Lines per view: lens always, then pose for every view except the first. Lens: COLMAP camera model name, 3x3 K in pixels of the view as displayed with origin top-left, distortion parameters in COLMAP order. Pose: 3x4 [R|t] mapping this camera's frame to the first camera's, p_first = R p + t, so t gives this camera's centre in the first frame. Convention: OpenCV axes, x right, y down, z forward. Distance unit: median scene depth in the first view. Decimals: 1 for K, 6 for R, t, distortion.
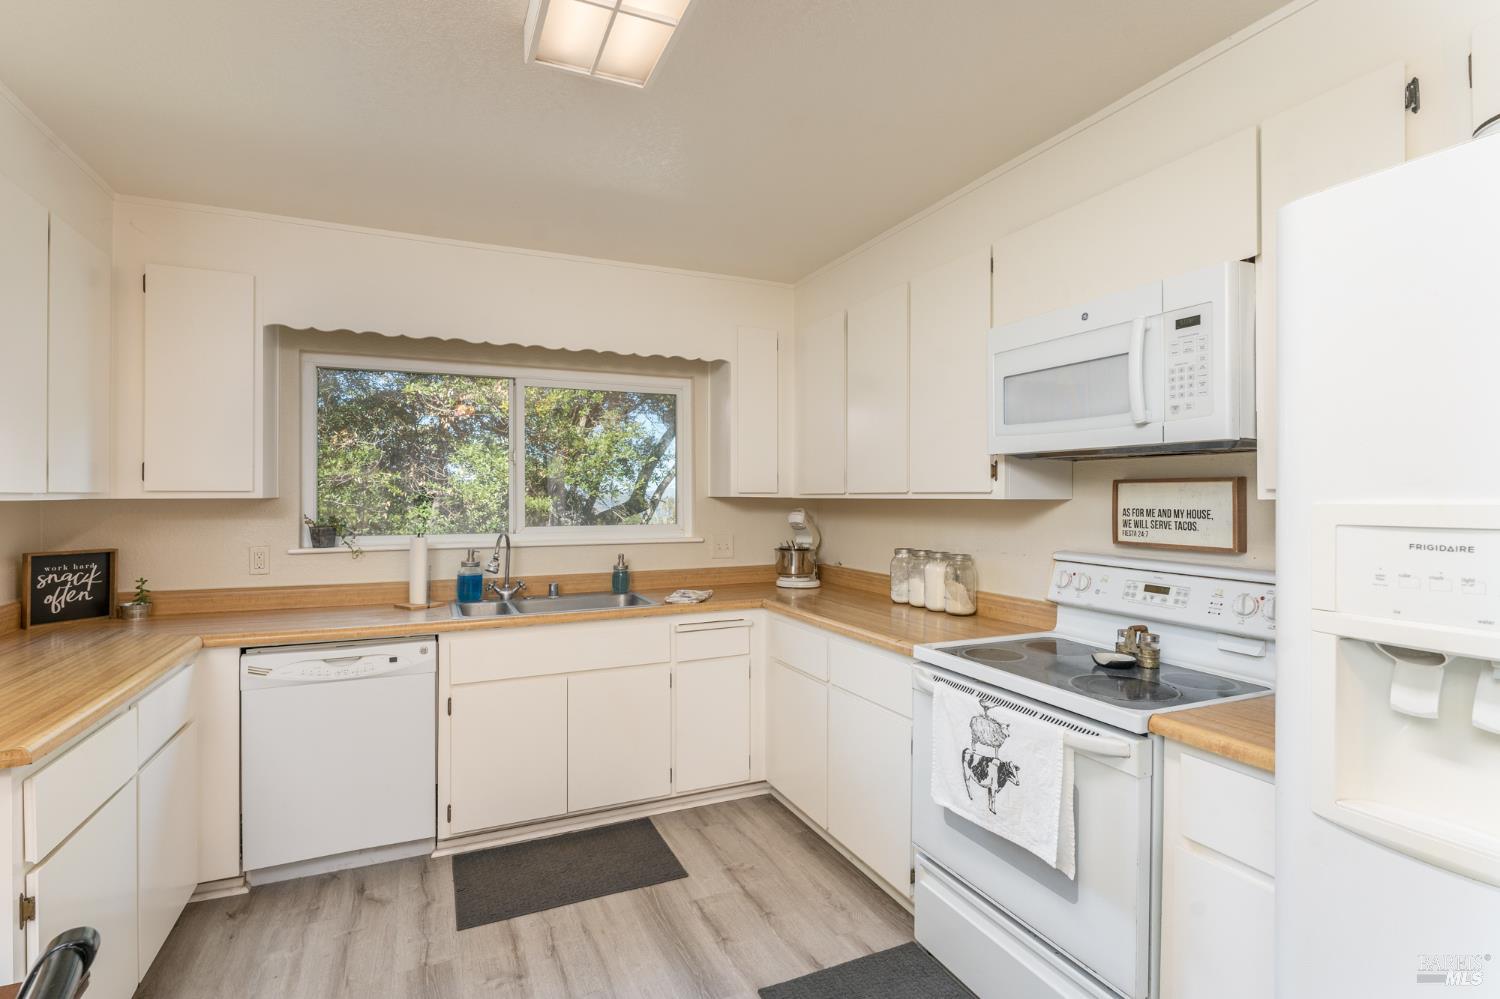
lens RADIAL K [[720.9, 0, 753.6], [0, 720.9, 499.7], [0, 0, 1]] dist [-0.005700, -0.000207]
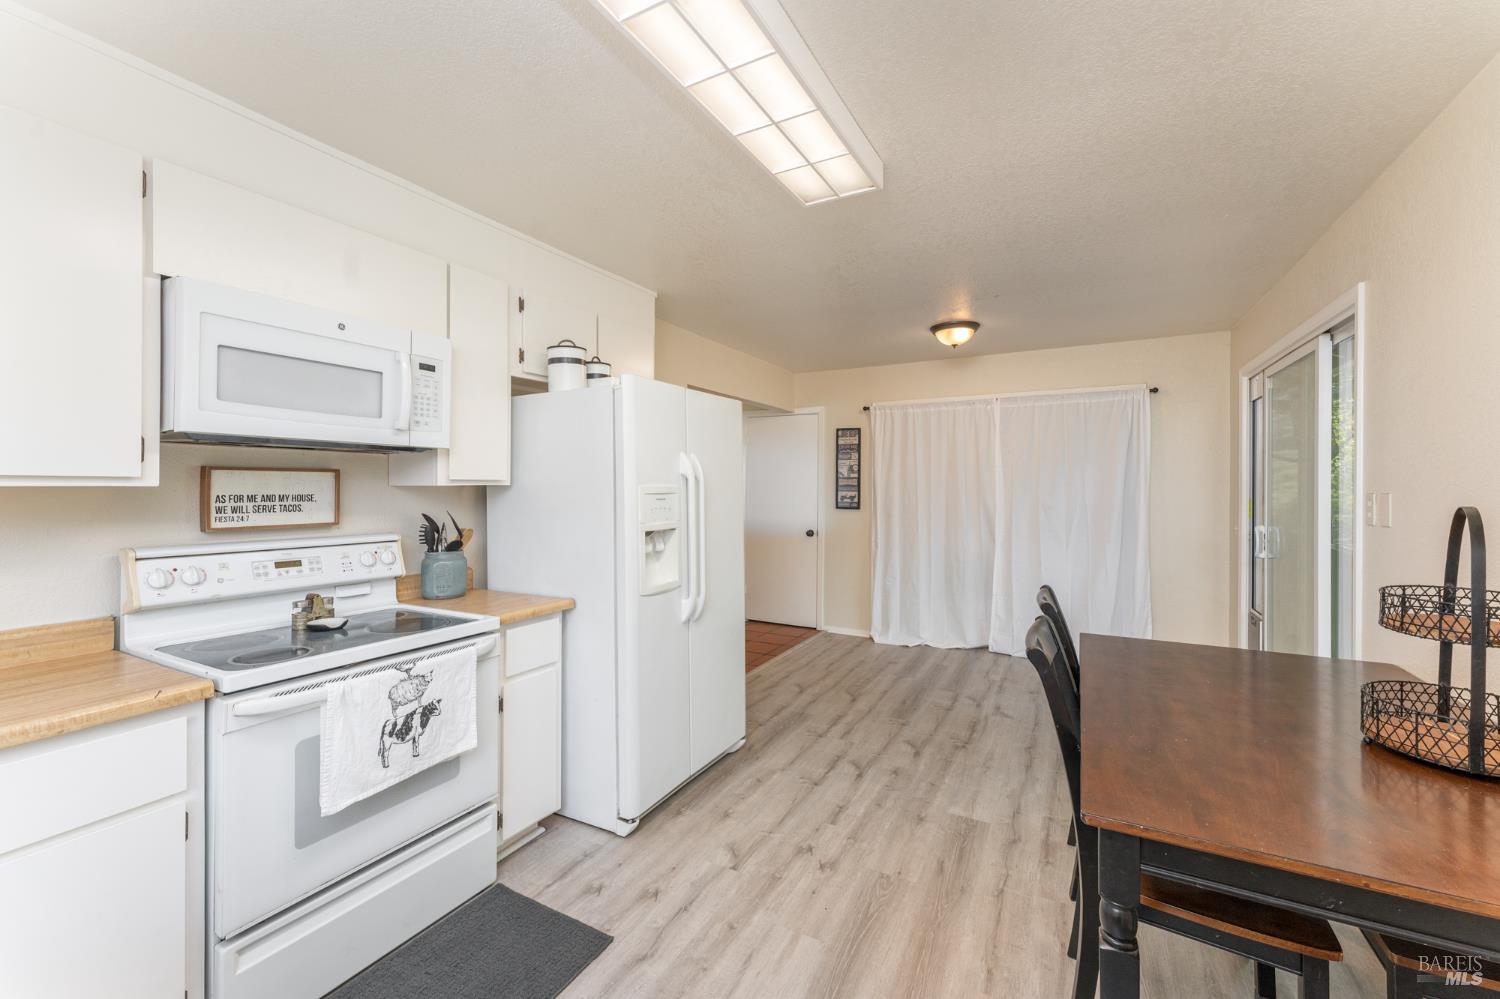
lens RADIAL K [[604.5, 0, 754.6], [0, 604.5, 487.2], [0, 0, 1]] dist [0.005743, -0.002014]
pose [[-0.597248, -0.005788, 0.802035, -0.678990], [0.002017, 0.999960, 0.008718, -0.005652], [-0.802054, 0.006825, -0.597213, 1.002865]]
